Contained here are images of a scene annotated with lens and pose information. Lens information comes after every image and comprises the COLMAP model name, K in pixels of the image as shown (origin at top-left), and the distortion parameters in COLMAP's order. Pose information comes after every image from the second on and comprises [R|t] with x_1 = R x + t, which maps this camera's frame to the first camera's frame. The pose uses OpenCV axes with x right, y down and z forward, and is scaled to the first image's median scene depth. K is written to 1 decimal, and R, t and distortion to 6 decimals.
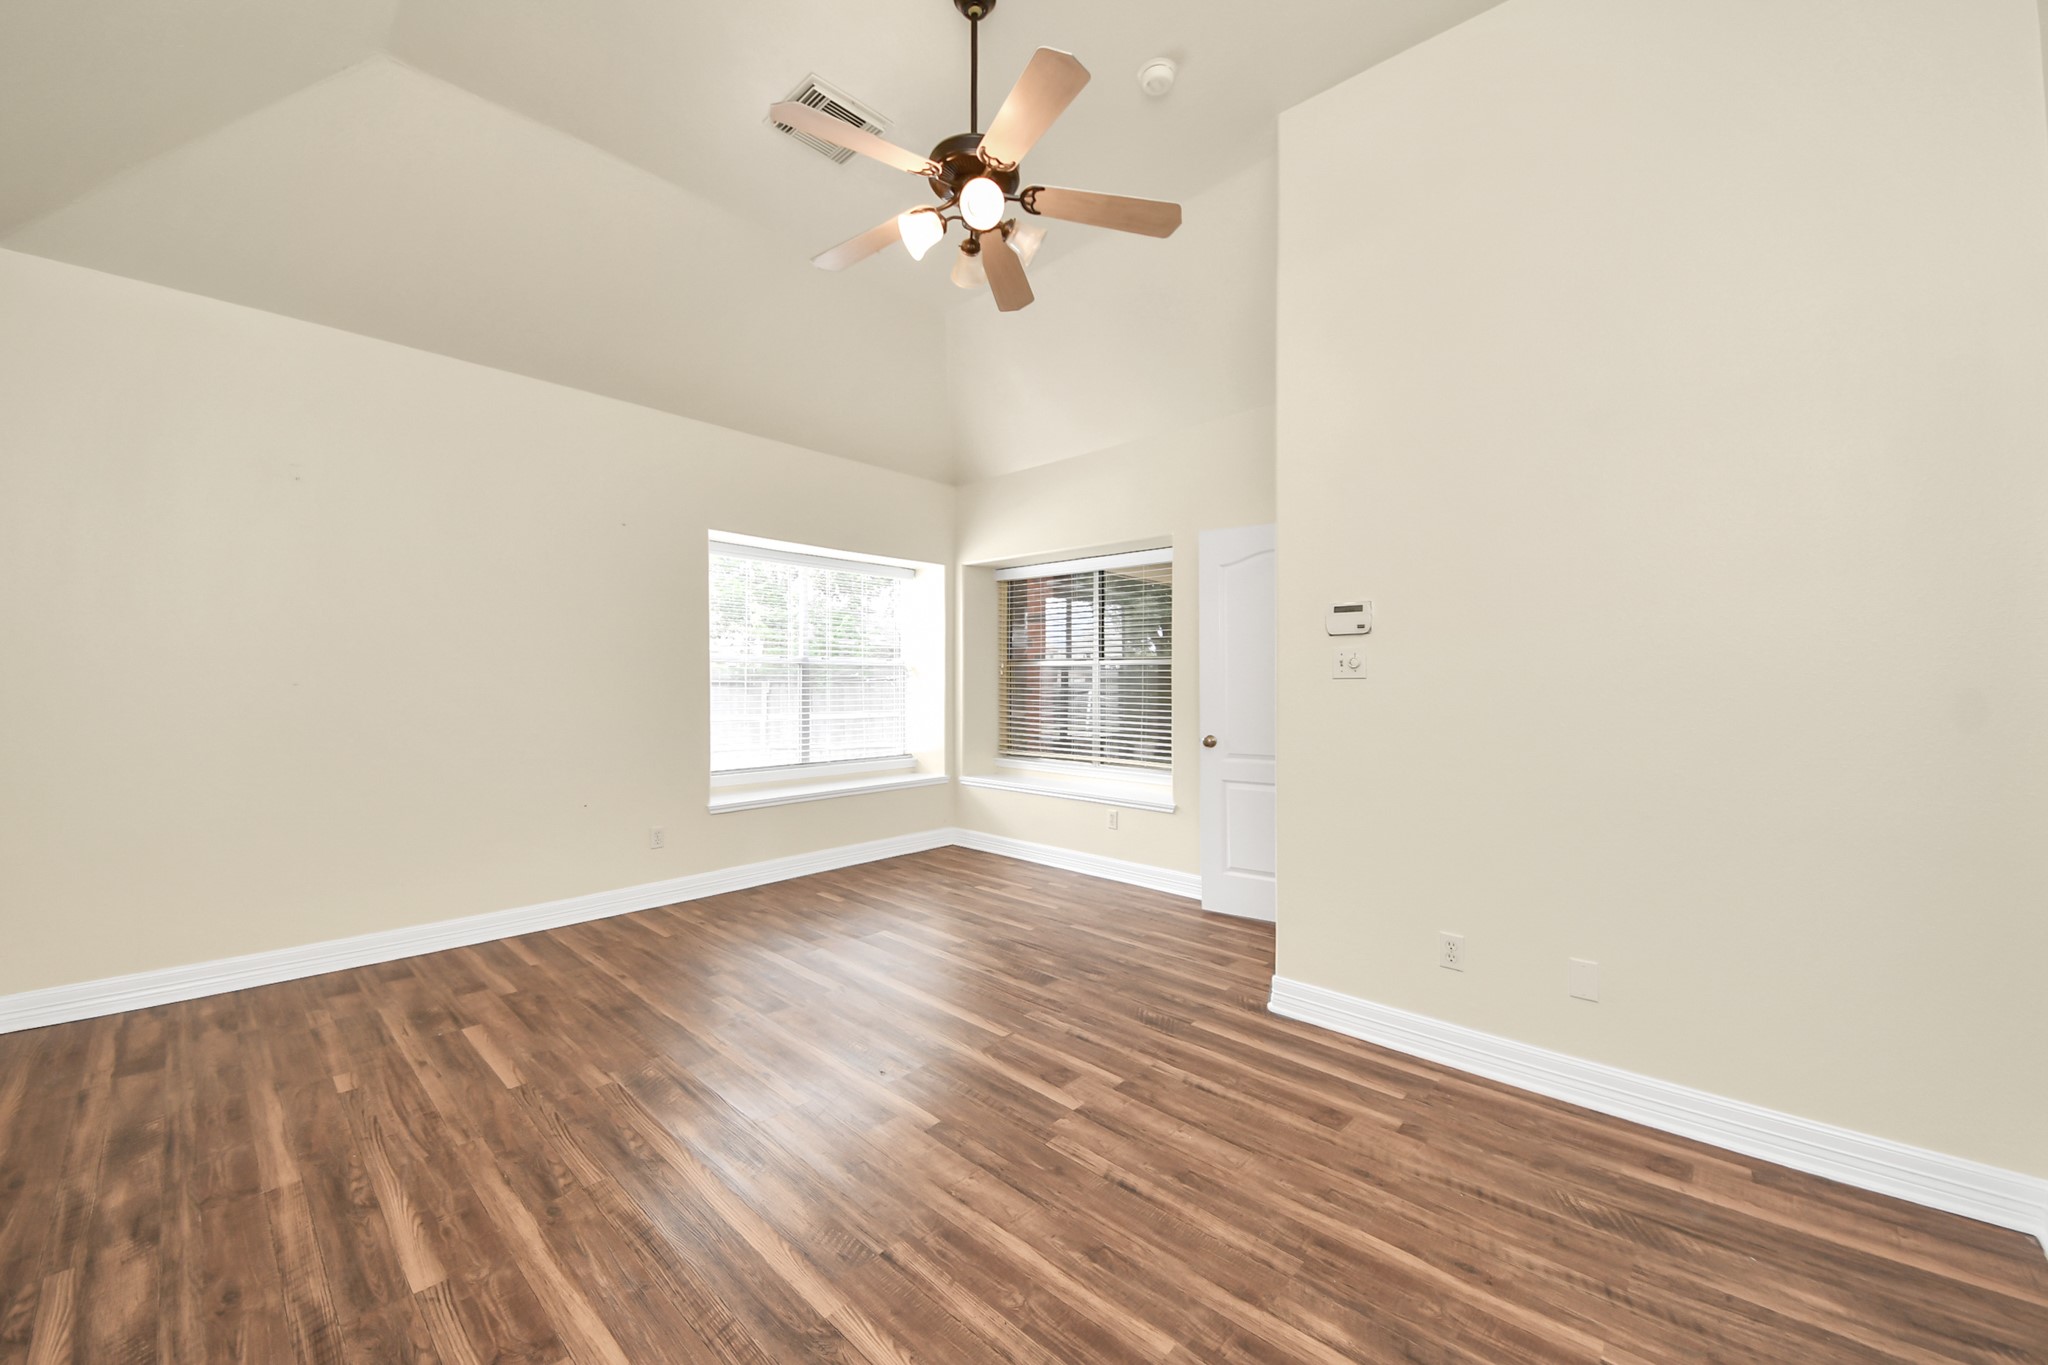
lens RADIAL K [[731.1, 0, 992.8], [0, 731.1, 679.8], [0, 0, 1]] dist [0.048576, -0.025630]
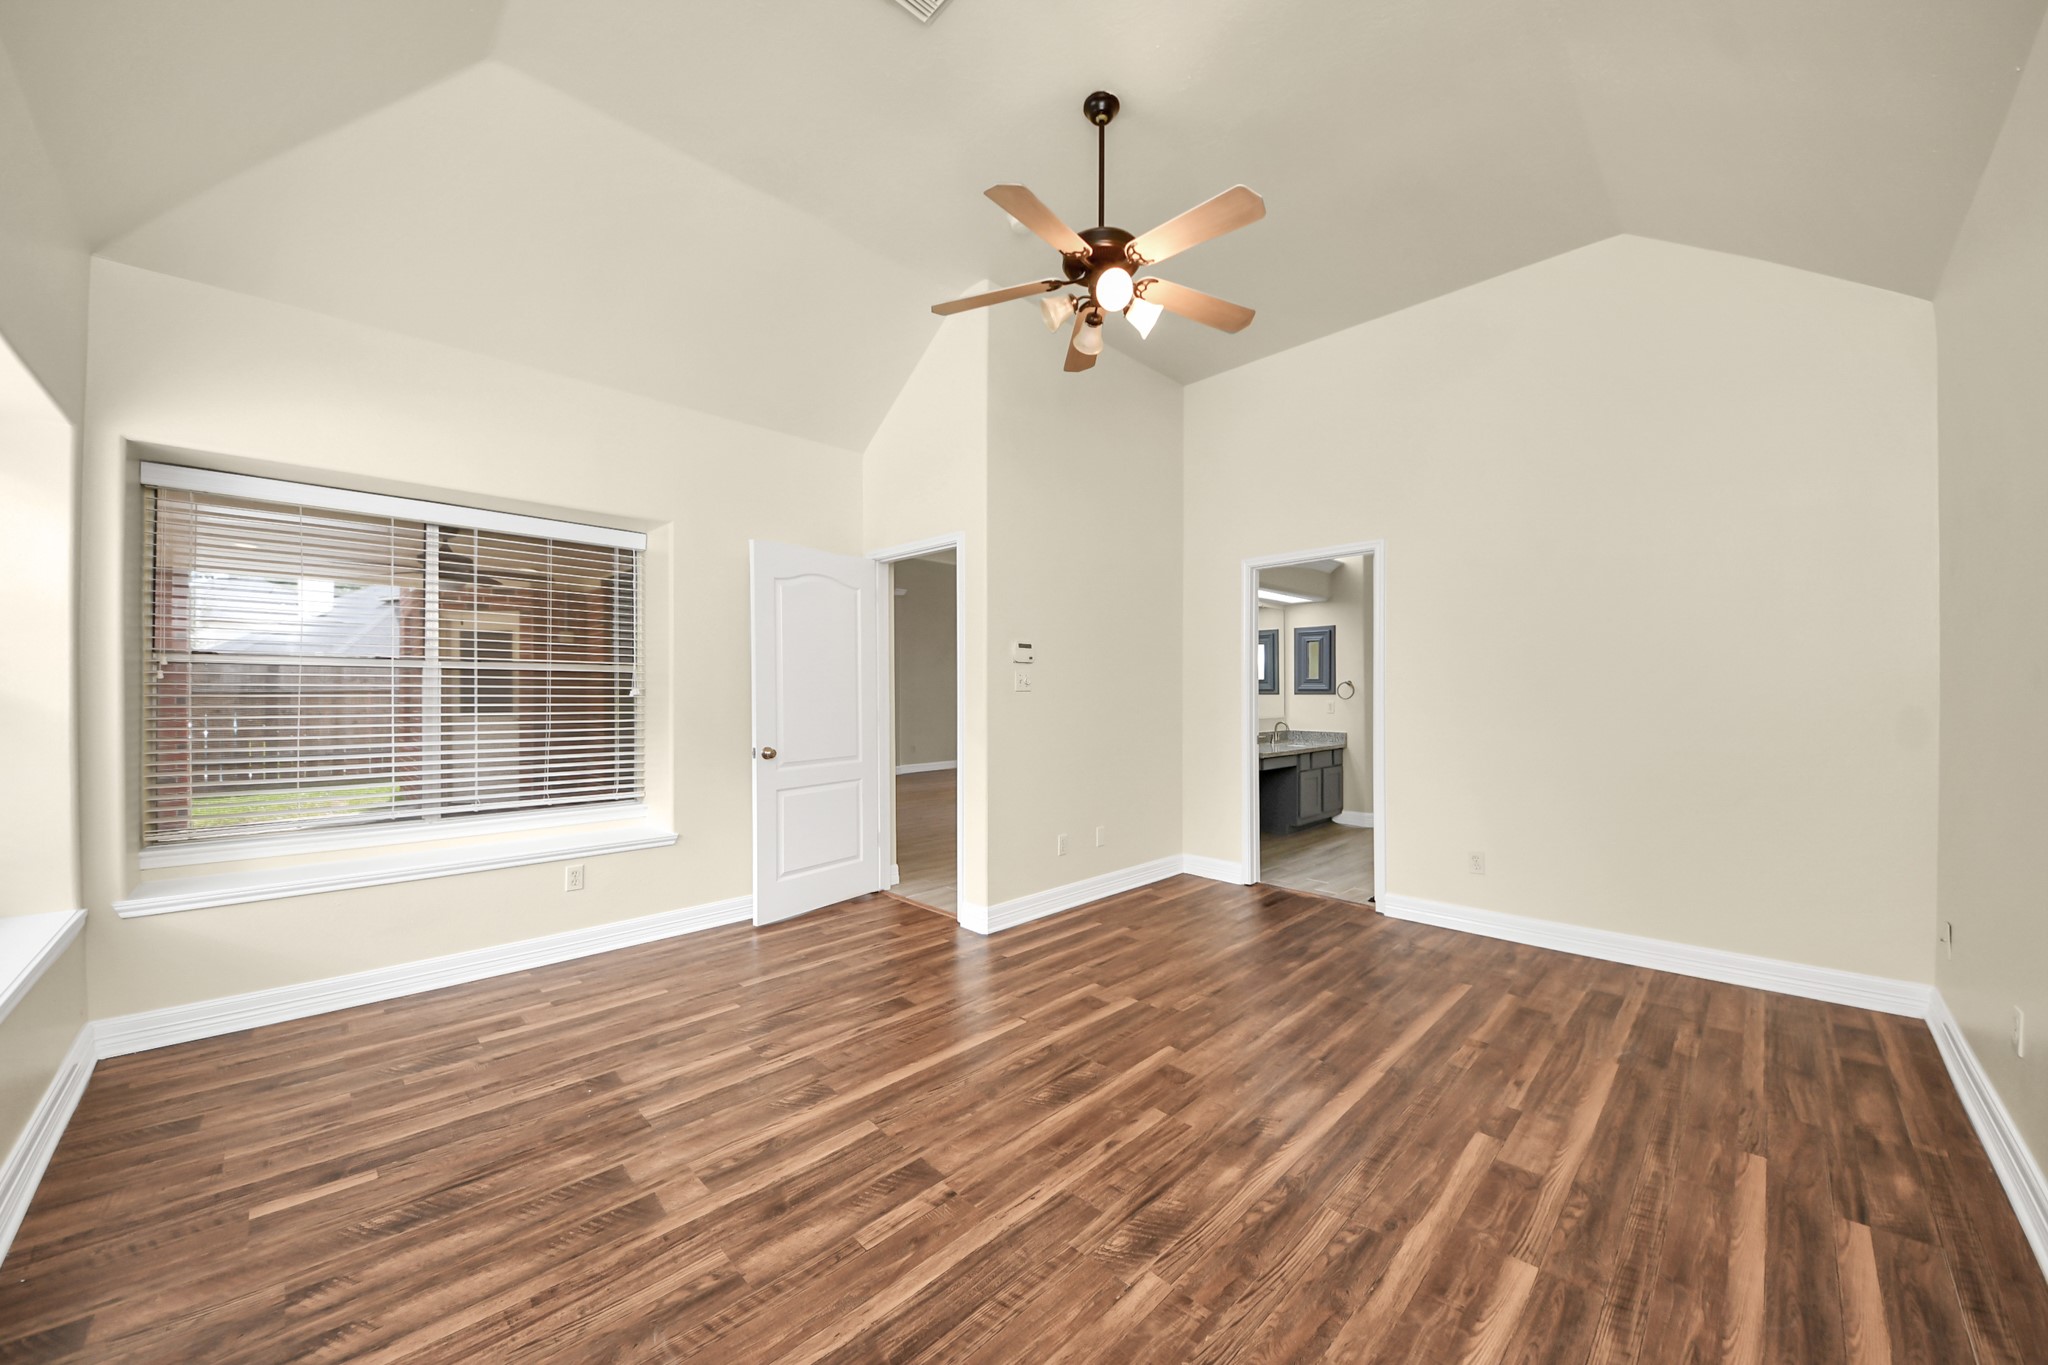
lens RADIAL K [[723.3, 0, 1020.4], [0, 723.3, 696.7], [0, 0, 1]] dist [0.042151, -0.024467]
pose [[0.052144, -0.008996, 0.998599, -1.036491], [-0.002909, 0.999954, 0.009160, -0.004520], [-0.998635, -0.003382, 0.052115, 0.940627]]
